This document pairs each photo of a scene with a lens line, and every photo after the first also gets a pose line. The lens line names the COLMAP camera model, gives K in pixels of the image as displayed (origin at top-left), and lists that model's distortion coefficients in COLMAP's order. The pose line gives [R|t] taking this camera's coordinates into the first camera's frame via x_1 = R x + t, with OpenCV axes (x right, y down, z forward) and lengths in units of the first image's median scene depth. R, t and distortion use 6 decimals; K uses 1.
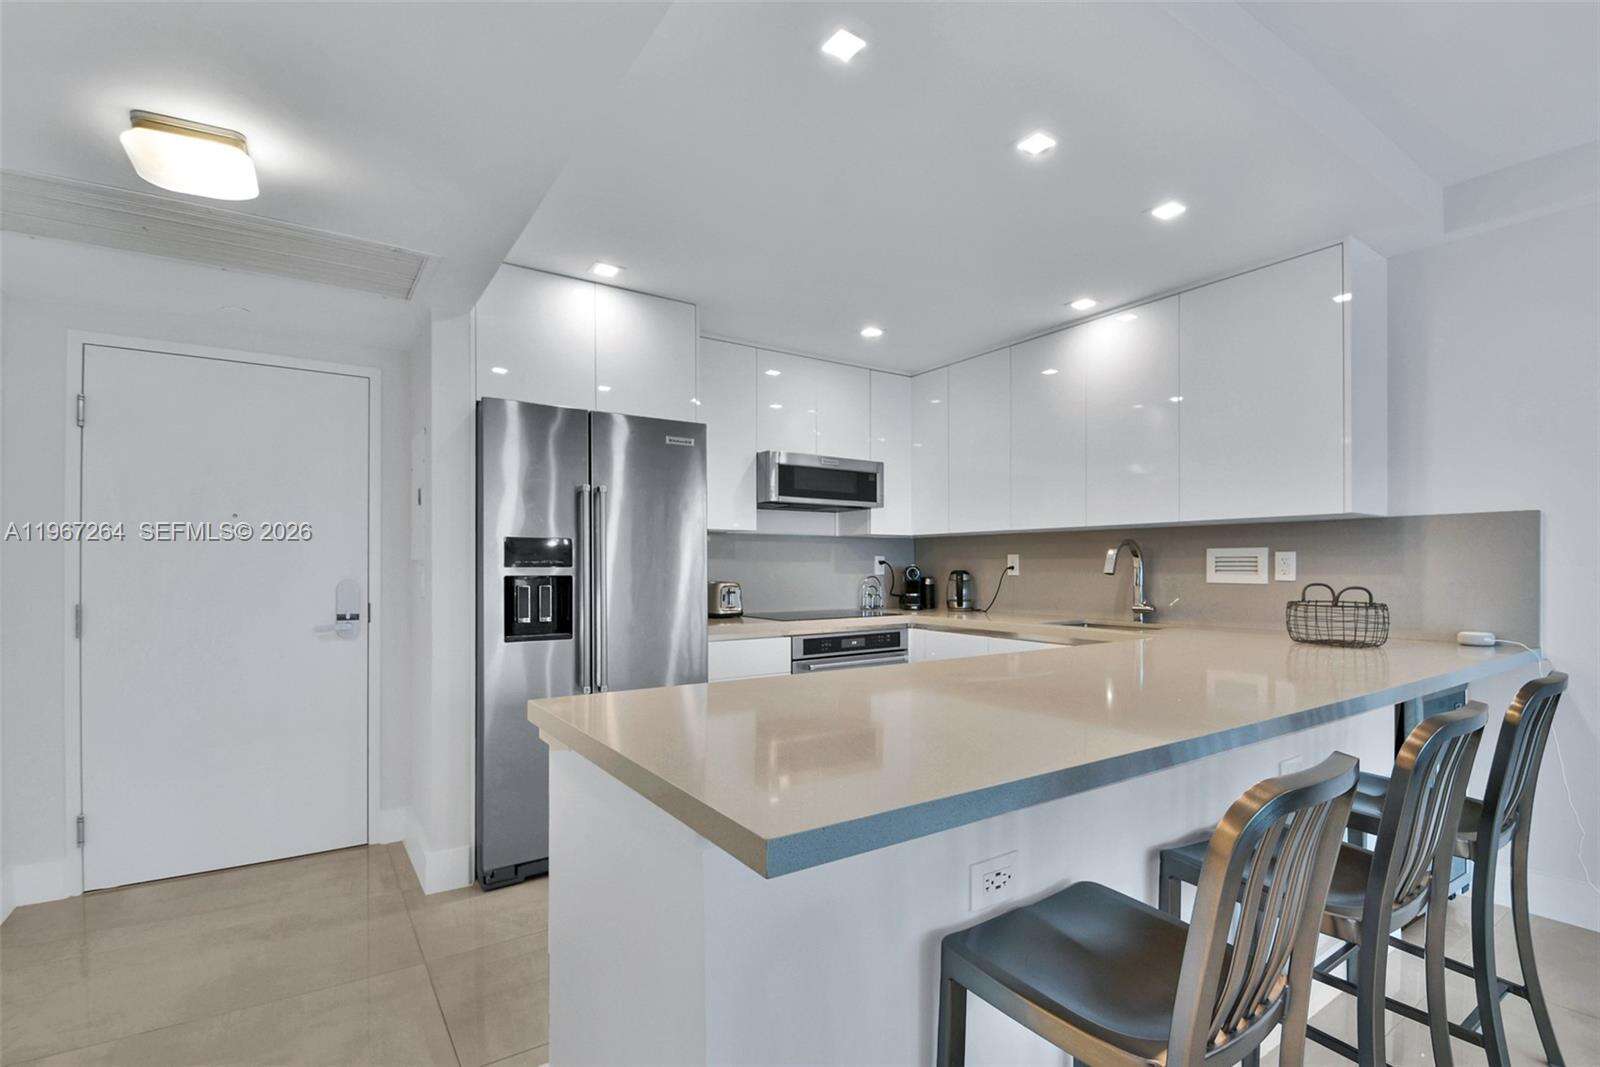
lens RADIAL K [[736.4, 0, 796.8], [0, 736.4, 568.7], [0, 0, 1]] dist [0.003598, -0.001528]
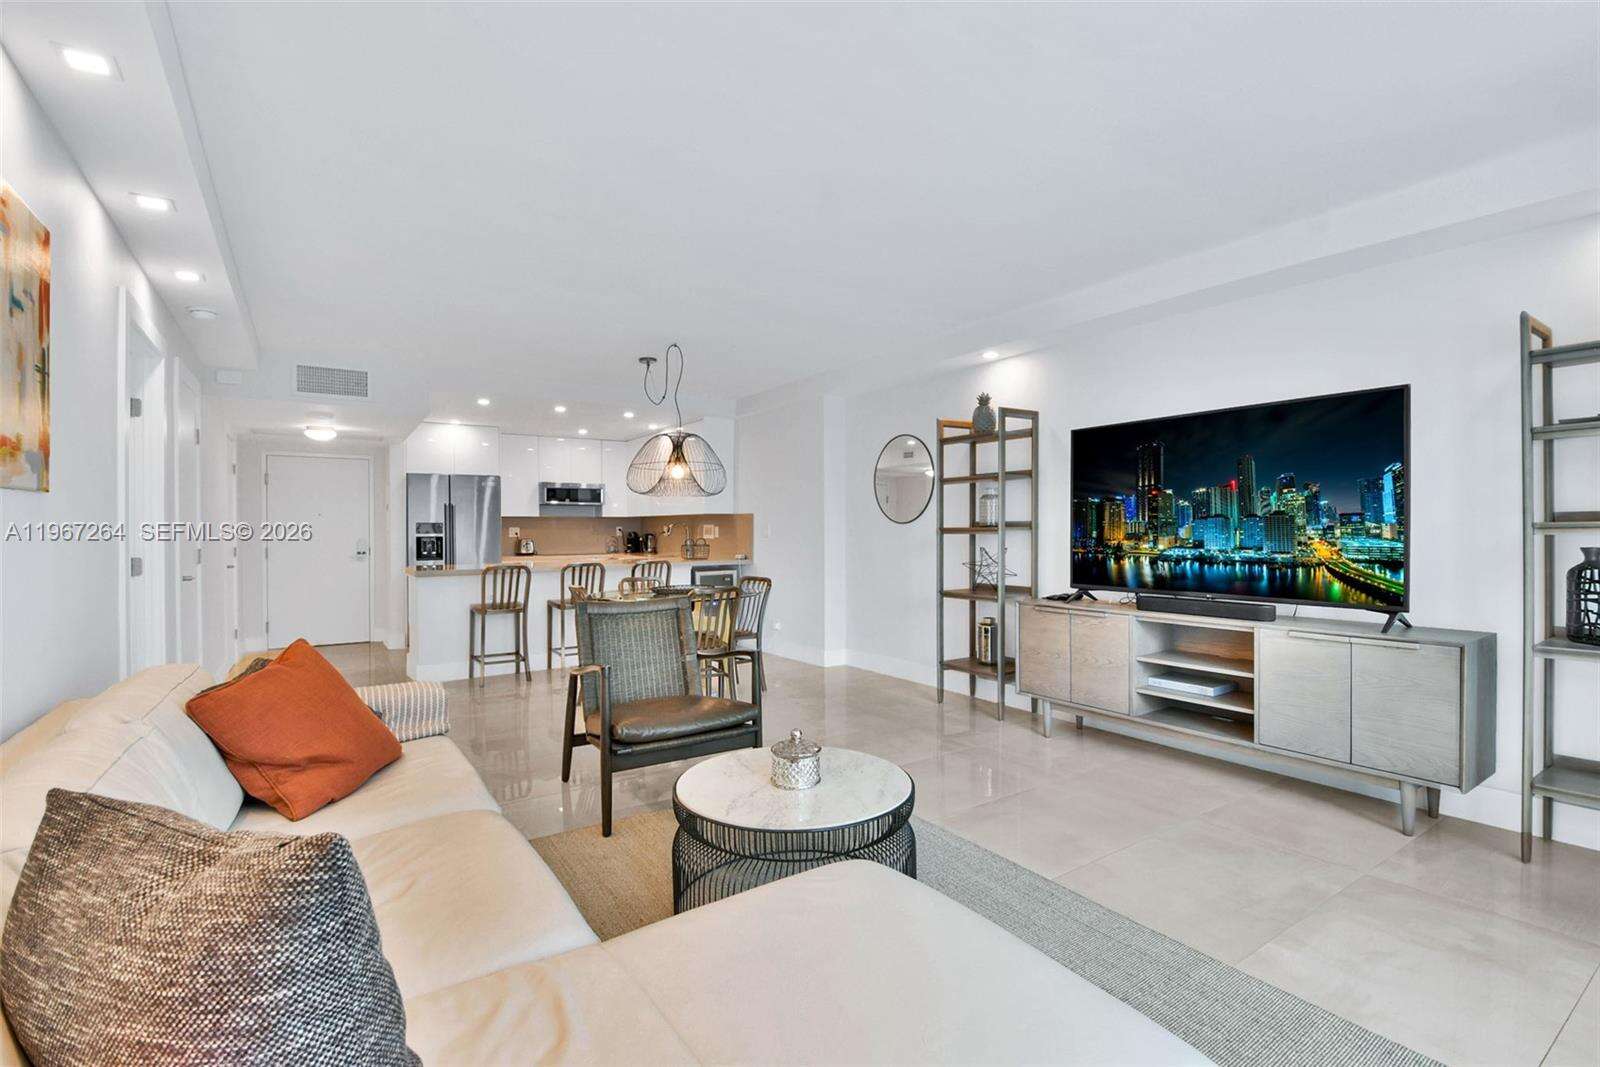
lens RADIAL K [[736.4, 0, 803.3], [0, 736.4, 533.5], [0, 0, 1]] dist [0.003598, -0.001528]
pose [[0.999739, -0.003918, -0.022522, 0.875697], [0.004133, 0.999946, 0.009501, -0.018840], [0.022483, -0.009591, 0.999701, -1.359275]]
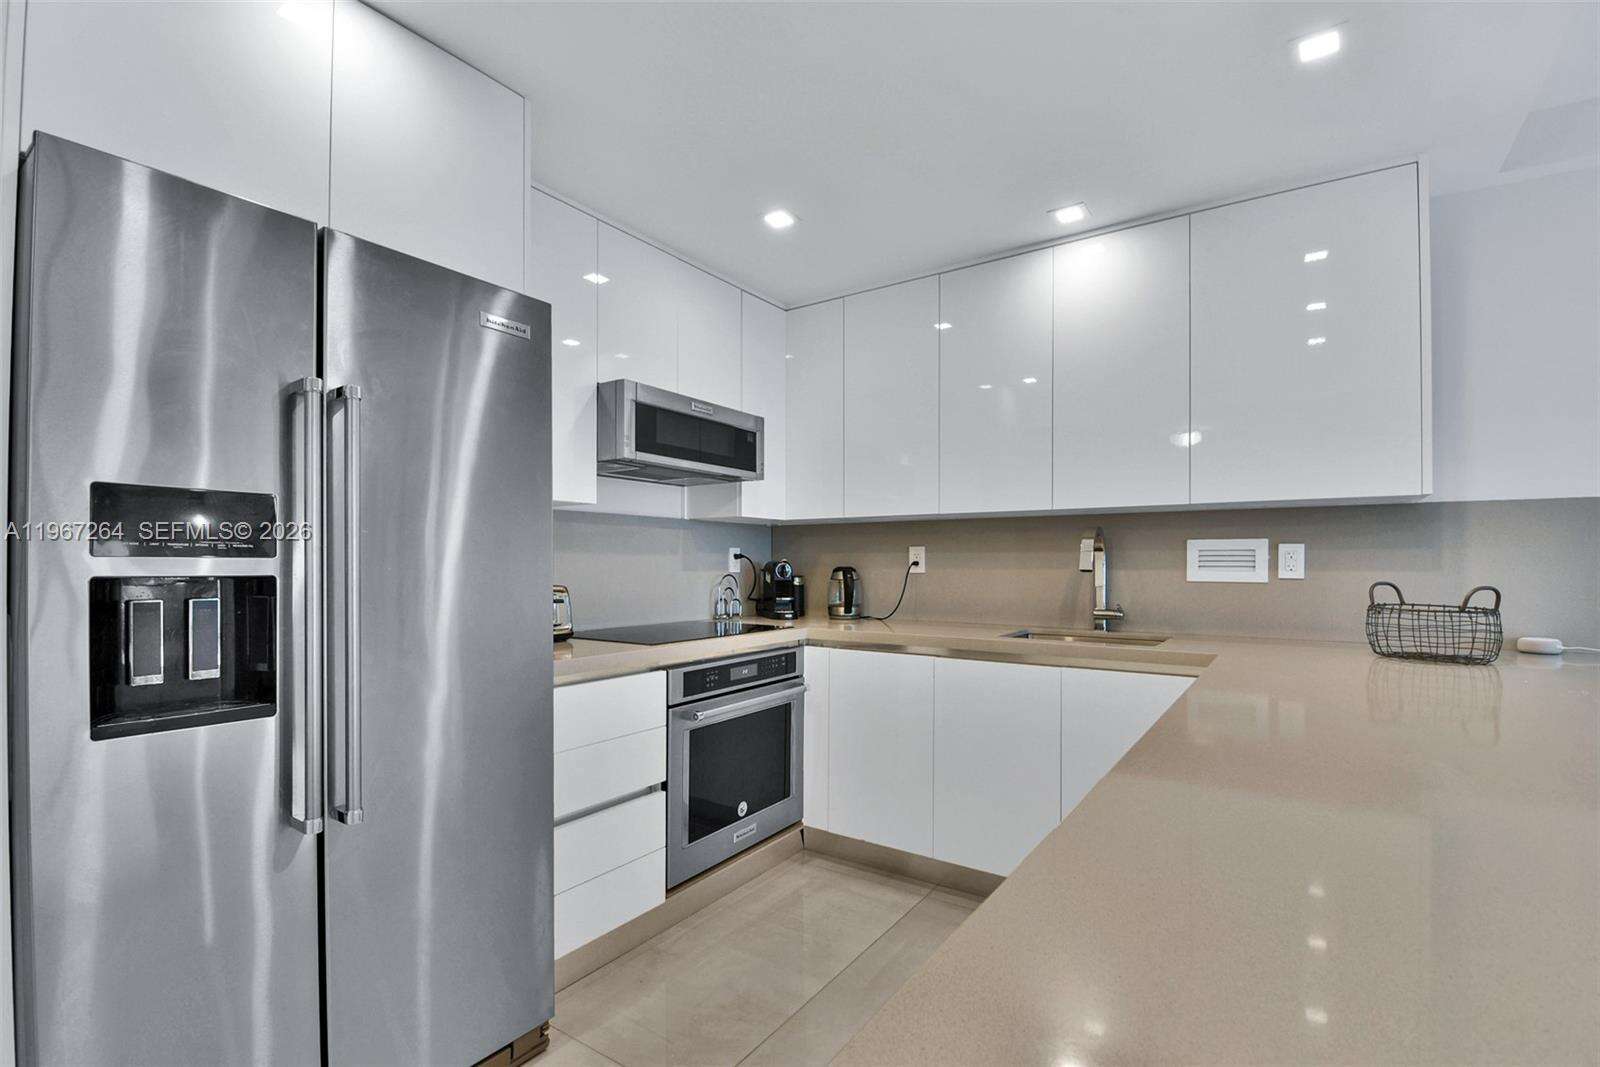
lens RADIAL K [[736.4, 0, 792.9], [0, 736.4, 564.0], [0, 0, 1]] dist [0.003598, -0.001528]
pose [[0.929710, 0.001960, 0.368288, -0.141337], [-0.000695, 0.999993, -0.003566, 0.002754], [-0.368293, 0.003059, 0.929705, 0.365876]]
